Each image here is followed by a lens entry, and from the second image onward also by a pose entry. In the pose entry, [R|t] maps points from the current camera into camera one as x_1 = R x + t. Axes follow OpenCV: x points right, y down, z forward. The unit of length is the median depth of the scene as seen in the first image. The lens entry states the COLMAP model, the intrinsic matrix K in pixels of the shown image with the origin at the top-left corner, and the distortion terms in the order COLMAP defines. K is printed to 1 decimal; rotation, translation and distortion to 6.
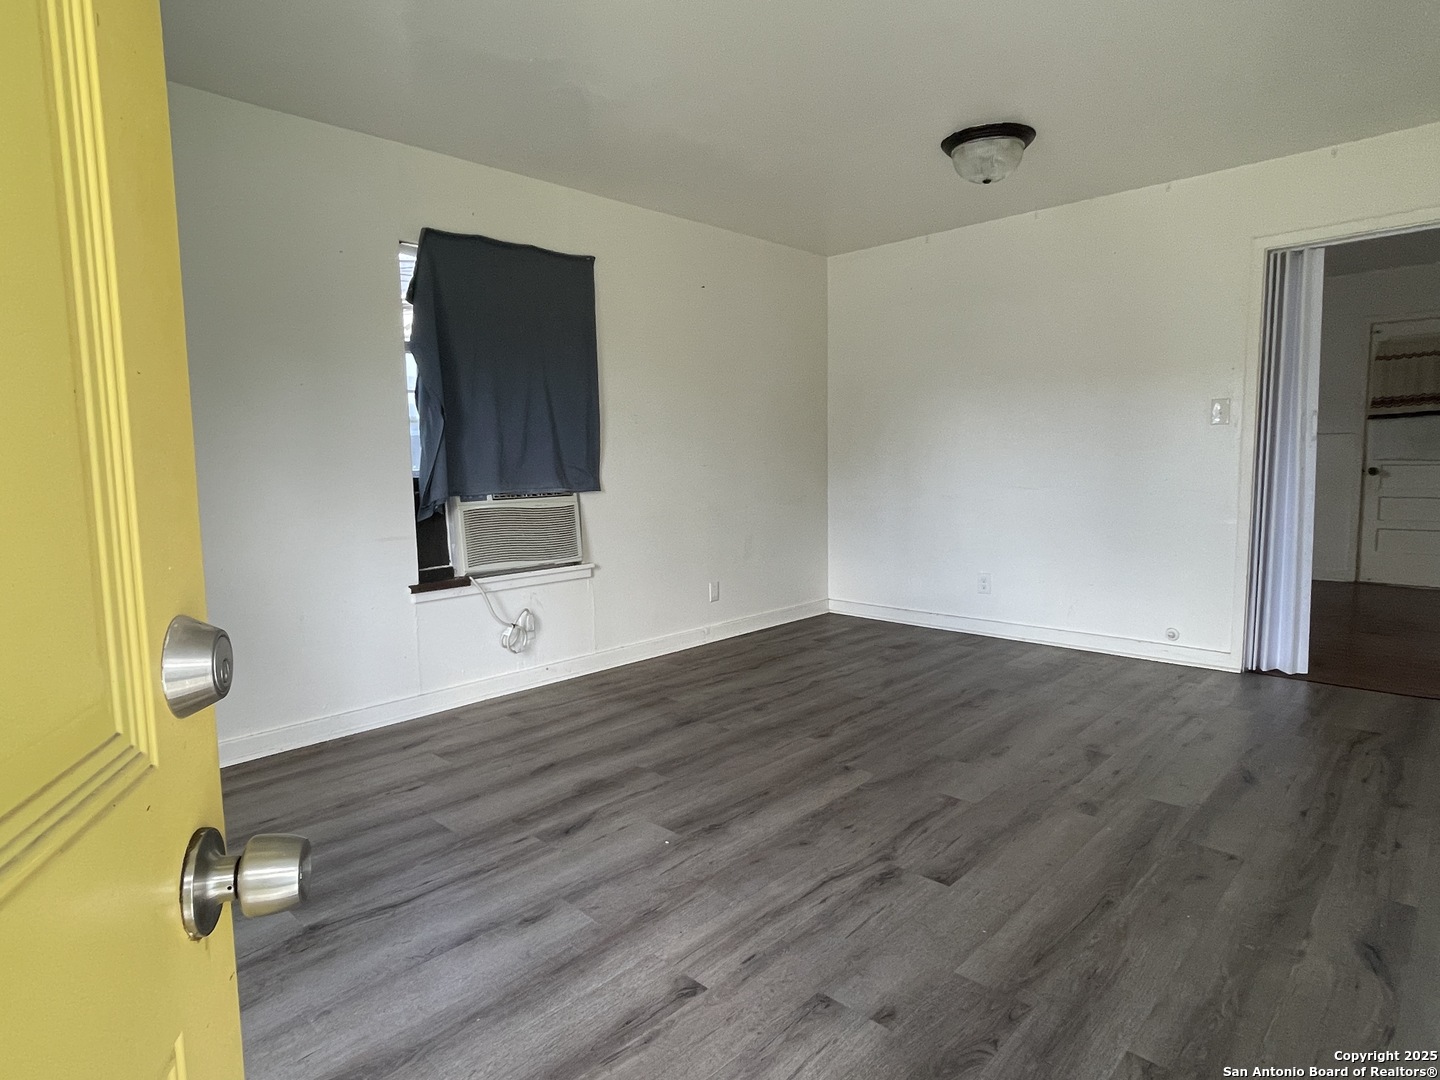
lens RADIAL K [[798.7, 0, 720.5], [0, 798.7, 542.7], [0, 0, 1]] dist [-0.003273, -0.000258]
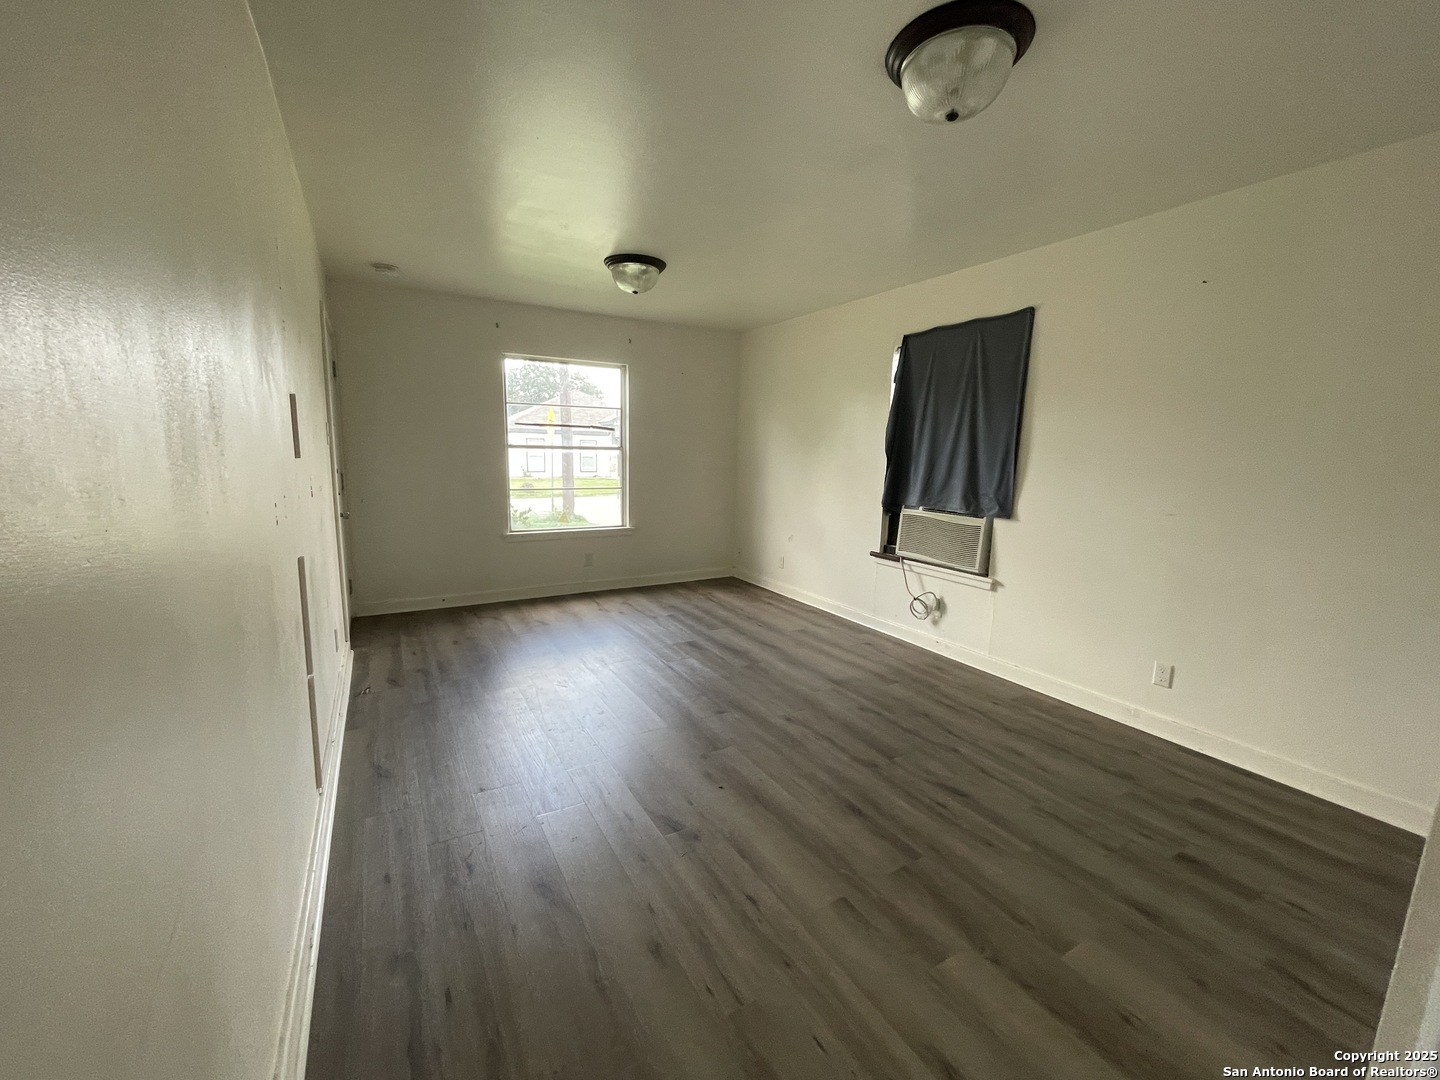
lens RADIAL K [[585.1, 0, 718.8], [0, 585.1, 543.2], [0, 0, 1]] dist [-0.001705, -0.000124]
pose [[-0.274336, 0.164639, -0.947435, 0.859595], [-0.123019, 0.971131, 0.204377, -0.172976], [0.953733, 0.172620, -0.246163, 0.946711]]
